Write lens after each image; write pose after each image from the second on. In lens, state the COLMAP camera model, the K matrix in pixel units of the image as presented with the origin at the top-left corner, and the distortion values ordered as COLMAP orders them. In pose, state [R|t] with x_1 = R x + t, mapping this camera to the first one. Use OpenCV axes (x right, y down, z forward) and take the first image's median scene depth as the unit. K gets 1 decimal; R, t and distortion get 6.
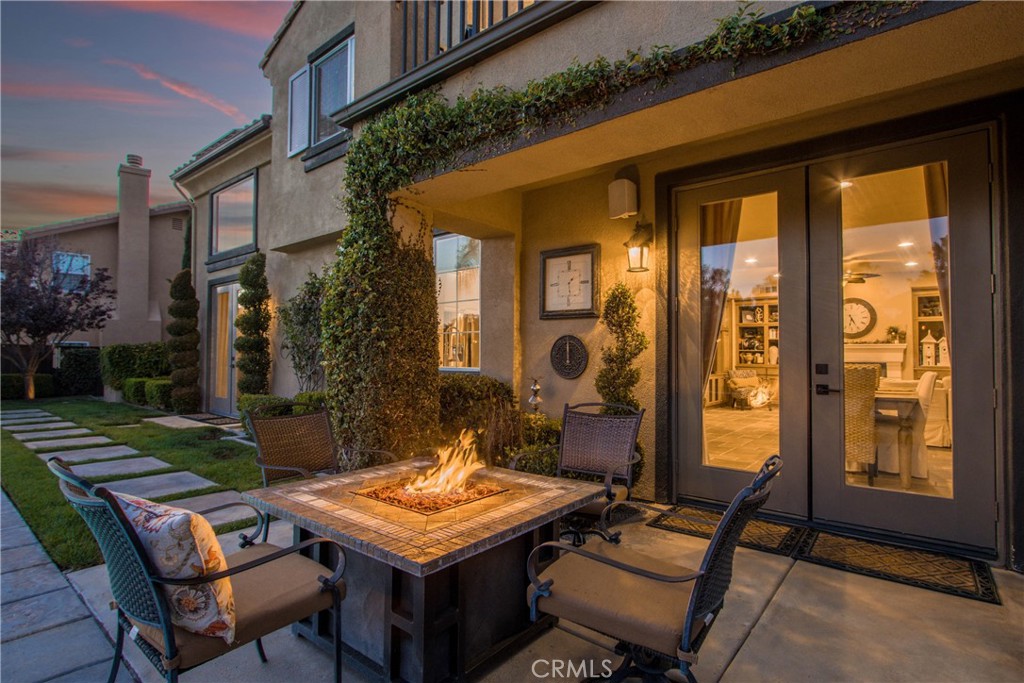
lens RADIAL K [[508.1, 0, 502.1], [0, 508.1, 344.7], [0, 0, 1]] dist [-0.021933, -0.000061]
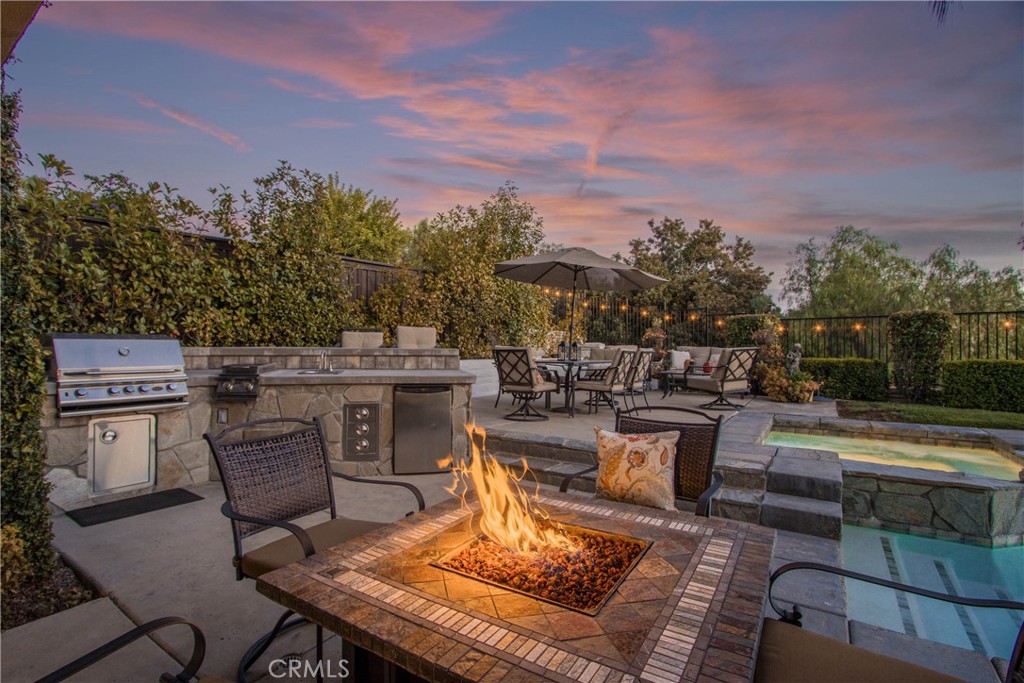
lens RADIAL K [[486.8, 0, 500.0], [0, 486.8, 340.1], [0, 0, 1]] dist [-0.015016, 0.000593]
pose [[-0.995337, -0.014337, -0.095387, -0.003154], [-0.010854, 0.999259, -0.036927, 0.006688], [0.095846, -0.035719, -0.994755, 0.363657]]
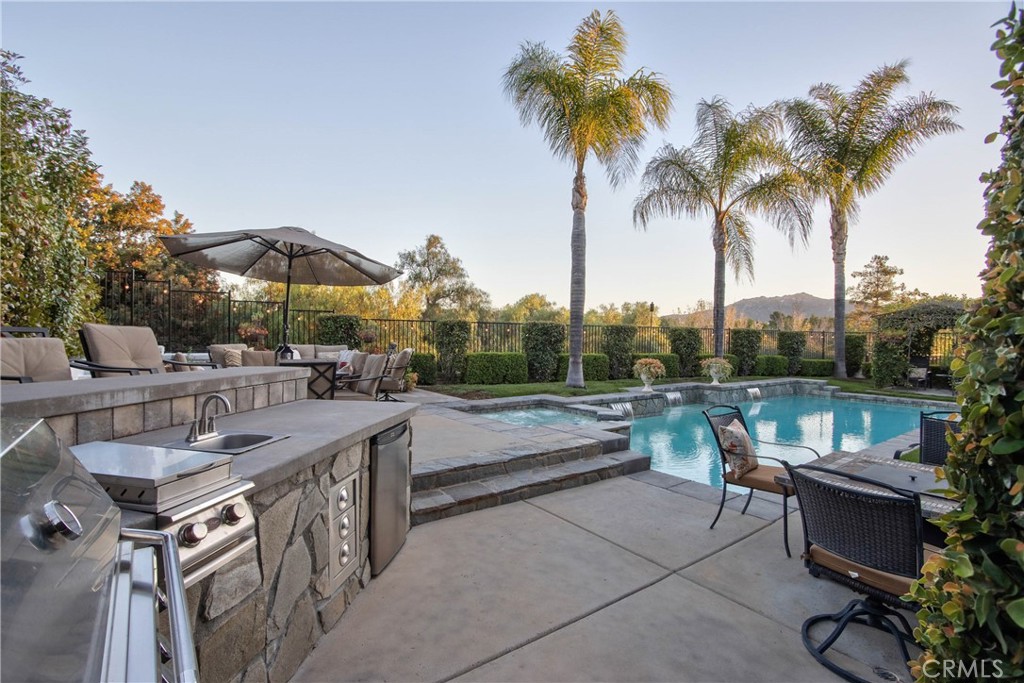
lens RADIAL K [[478.3, 0, 512.0], [0, 478.3, 341.5], [0, 0, 1]] dist [-0.000609, -0.000068]
pose [[-0.218325, -0.000035, -0.975876, 0.289089], [0.006508, 0.999978, -0.001492, -0.020901], [0.975854, -0.006677, -0.218320, 0.048272]]
